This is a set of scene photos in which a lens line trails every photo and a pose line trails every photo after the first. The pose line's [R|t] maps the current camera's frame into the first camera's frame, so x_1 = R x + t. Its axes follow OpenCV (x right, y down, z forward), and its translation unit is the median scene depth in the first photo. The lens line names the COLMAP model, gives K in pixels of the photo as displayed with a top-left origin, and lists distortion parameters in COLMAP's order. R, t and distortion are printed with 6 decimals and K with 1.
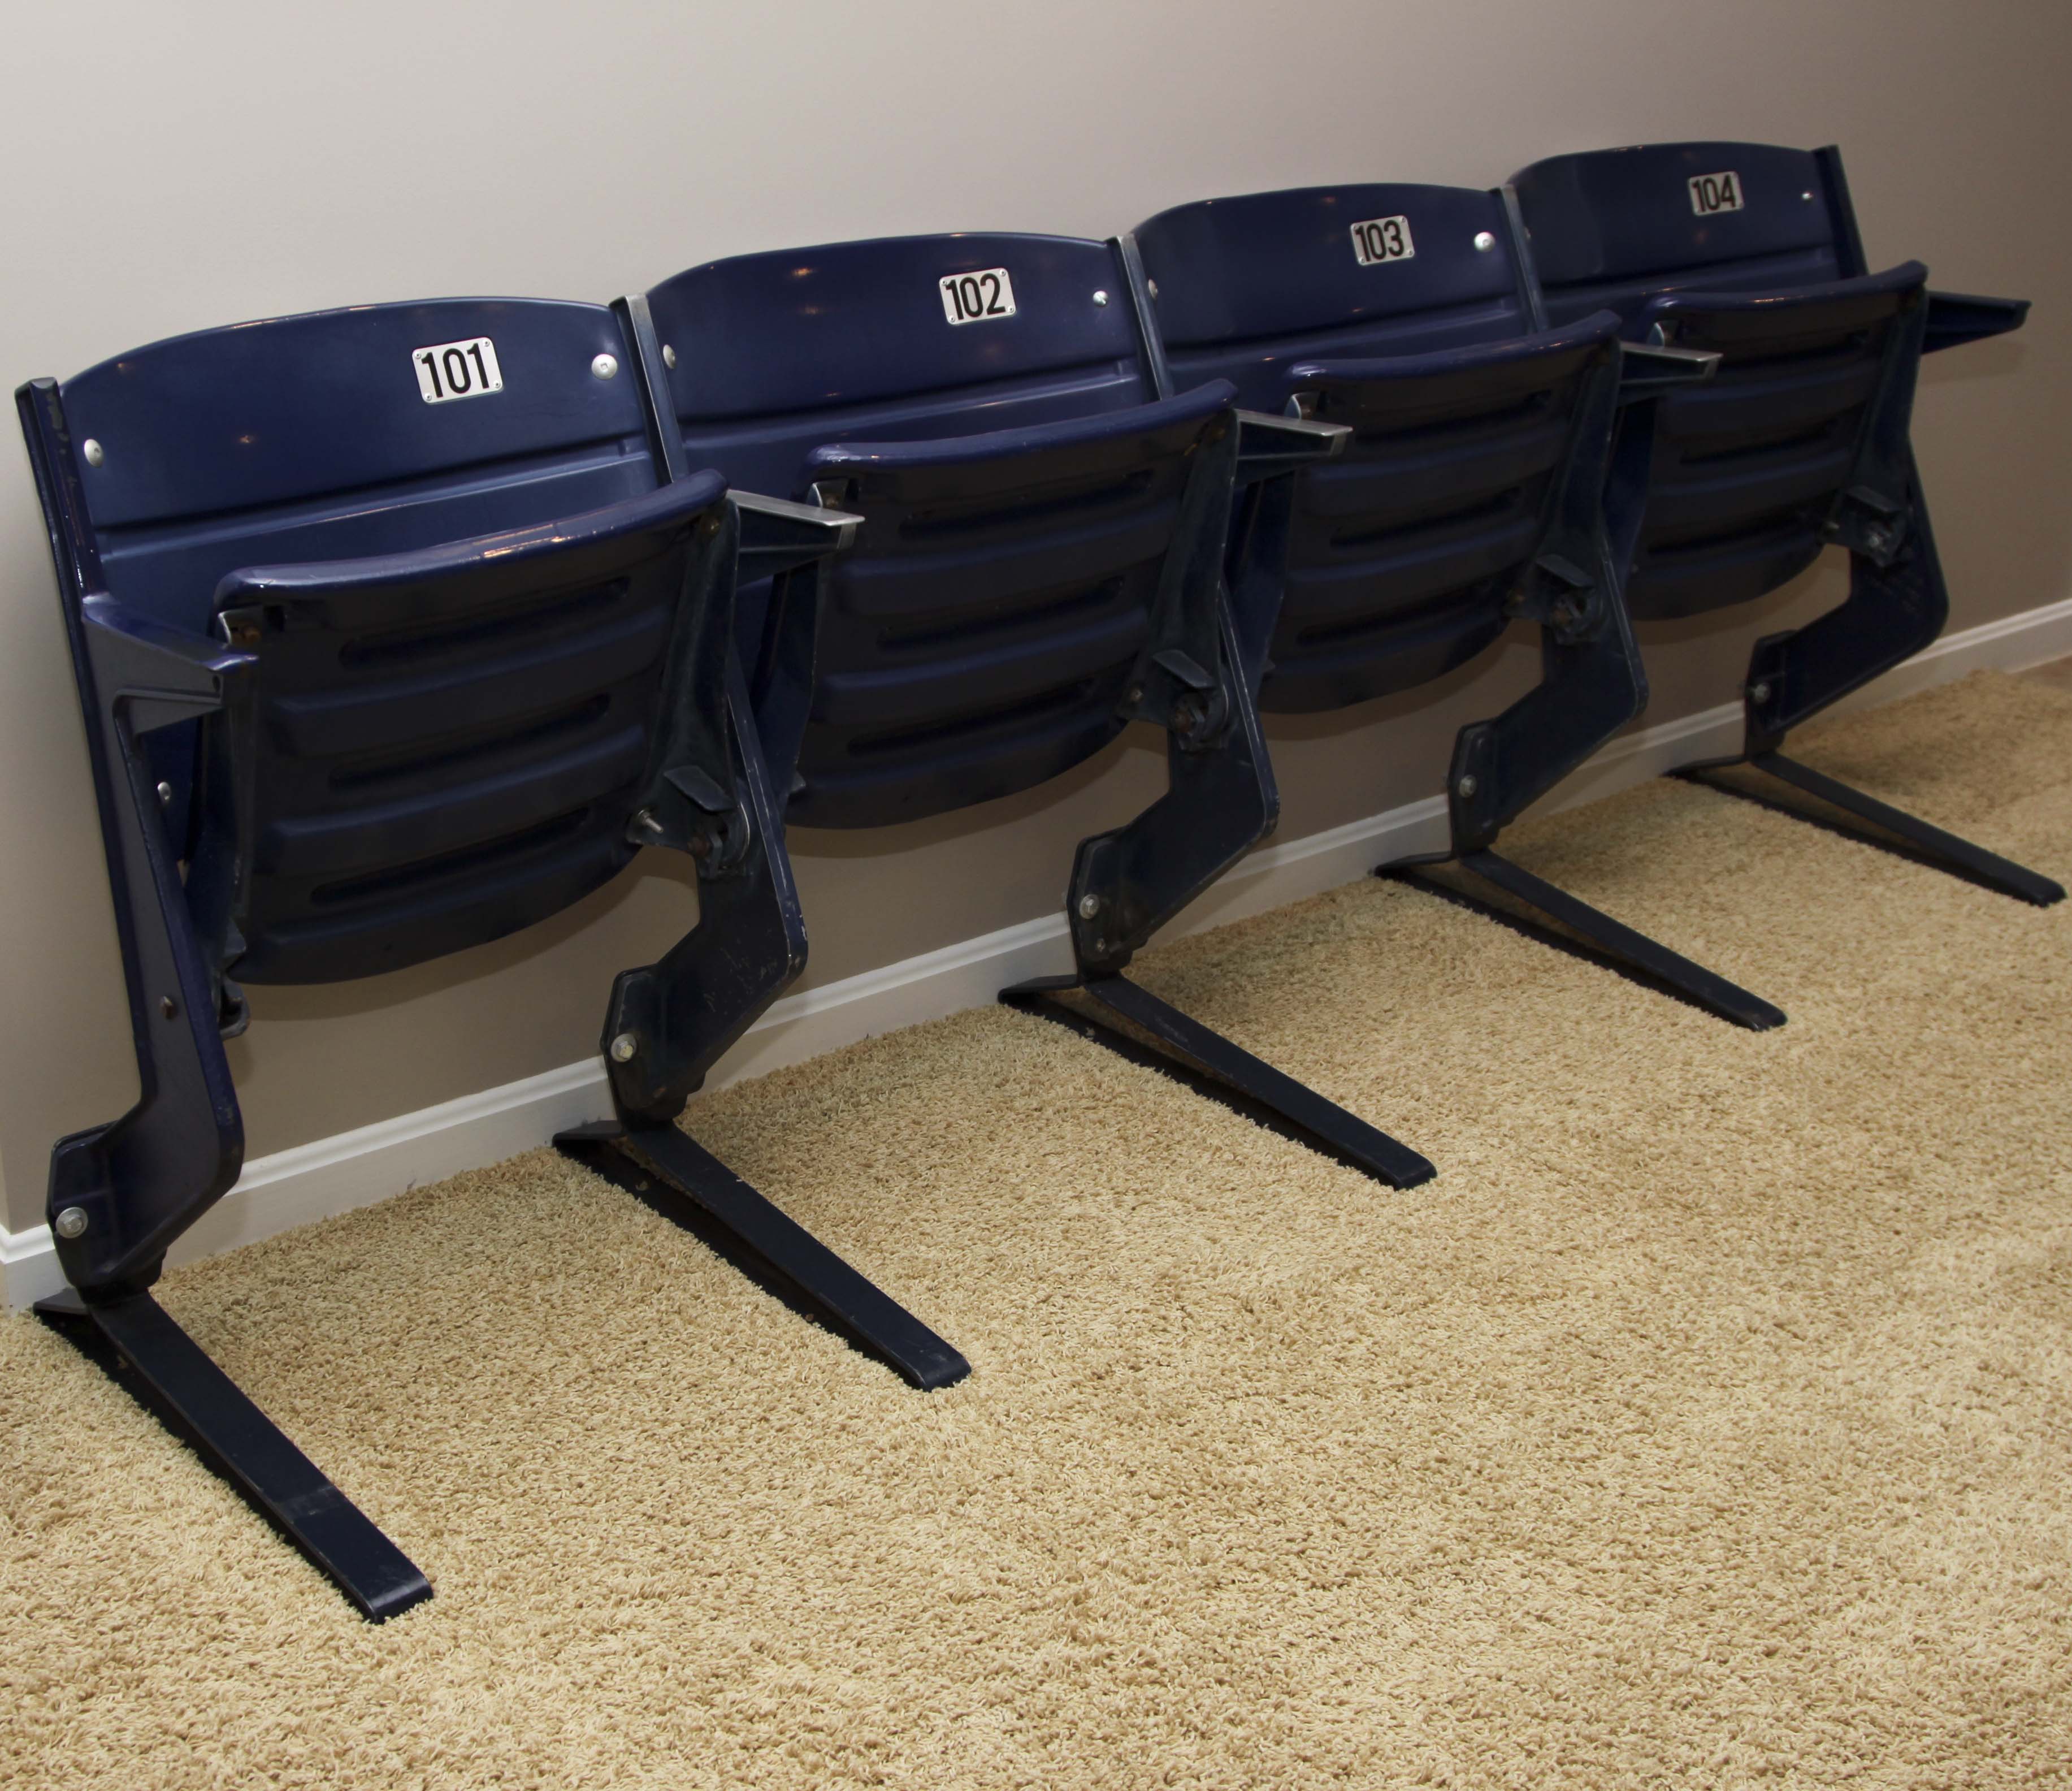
lens RADIAL K [[2851.3, 0, 1028.0], [0, 2851.3, 891.4], [0, 0, 1]] dist [-0.106823, 0.000000]
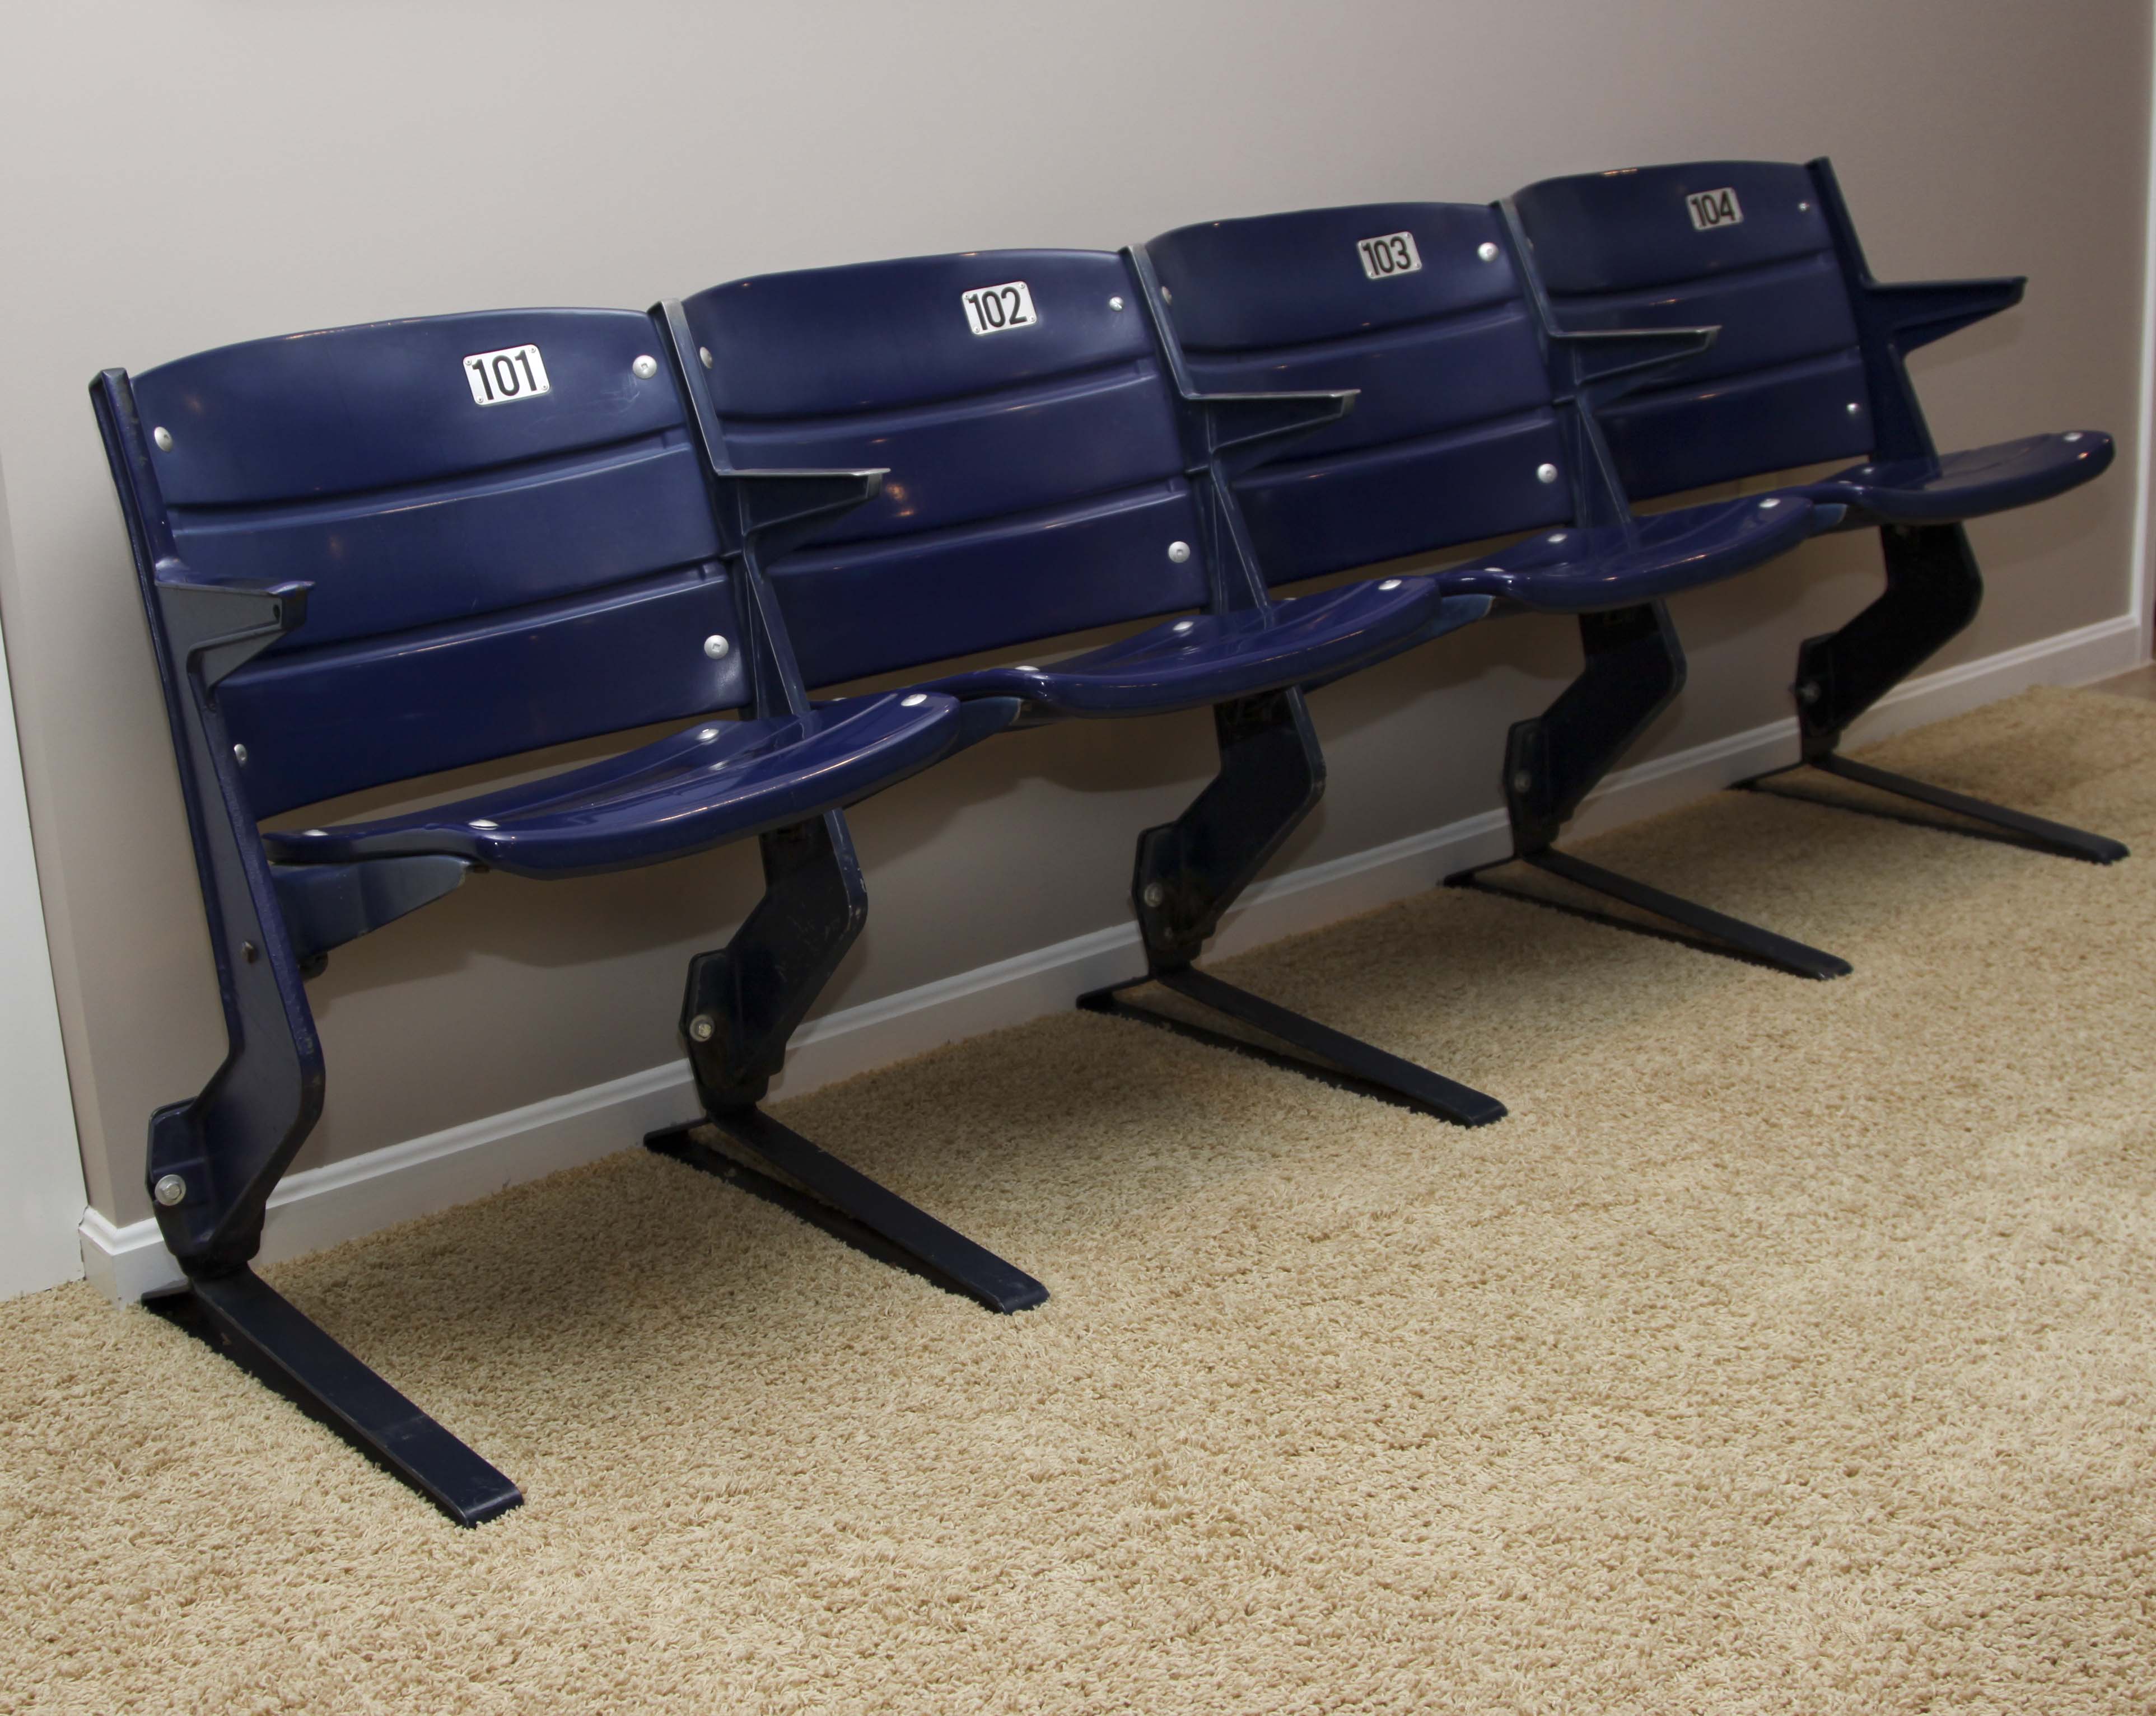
lens RADIAL K [[2830.1, 0, 1036.5], [0, 2830.1, 826.8], [0, 0, 1]] dist [-0.105406, 0.000000]
pose [[0.996547, -0.071940, -0.041449, 0.029665], [0.066456, 0.990402, -0.121196, 0.128051], [0.049770, 0.118023, 0.991763, -0.021751]]
